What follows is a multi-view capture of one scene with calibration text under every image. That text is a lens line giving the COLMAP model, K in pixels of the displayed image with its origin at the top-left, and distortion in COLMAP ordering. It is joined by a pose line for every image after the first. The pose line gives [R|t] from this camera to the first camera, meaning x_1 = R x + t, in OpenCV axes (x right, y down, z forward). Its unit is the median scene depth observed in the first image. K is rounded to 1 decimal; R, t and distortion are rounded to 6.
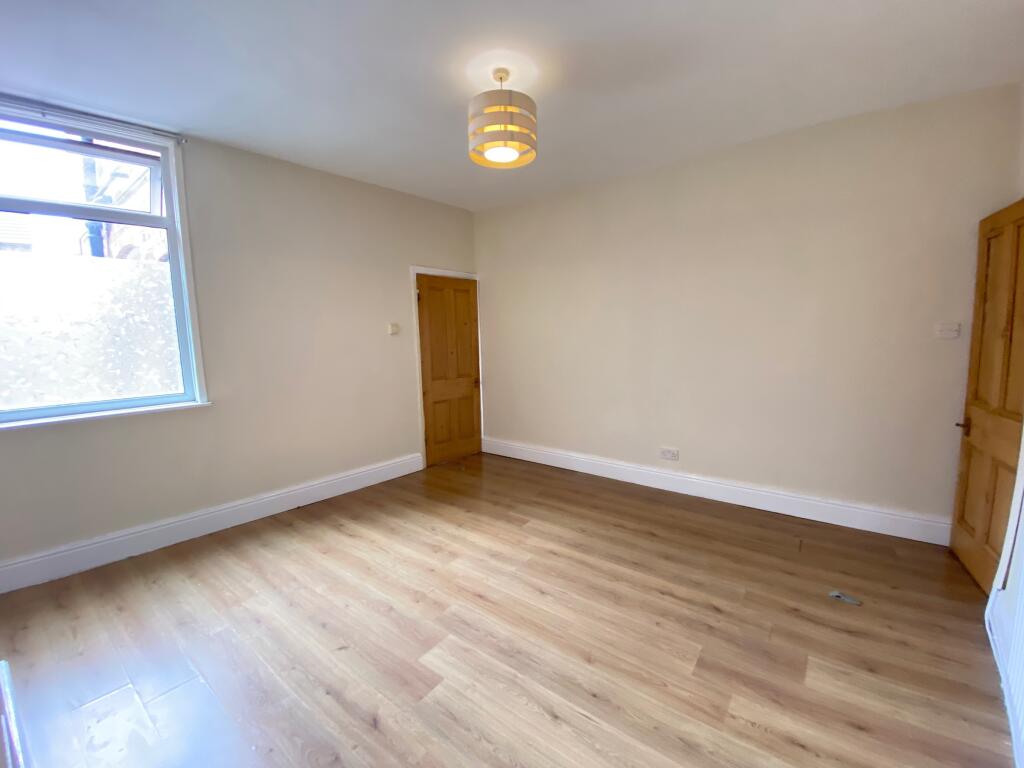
lens RADIAL K [[416.1, 0, 512.0], [0, 416.1, 384.0], [0, 0, 1]] dist [0.039016, -0.029296]
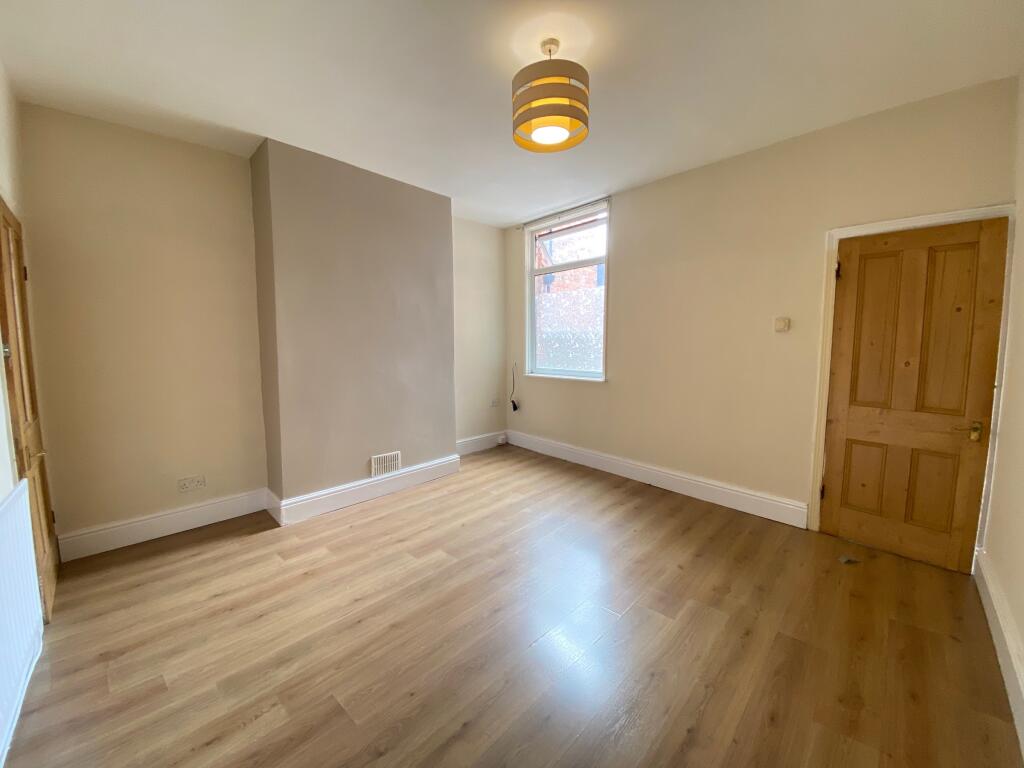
lens RADIAL K [[416.1, 0, 512.0], [0, 416.1, 384.0], [0, 0, 1]] dist [0.039016, -0.029296]
pose [[-0.106843, 0.123527, -0.986573, 0.650124], [-0.109979, 0.984695, 0.135202, -0.092265], [0.988175, 0.122948, -0.091622, 0.737573]]
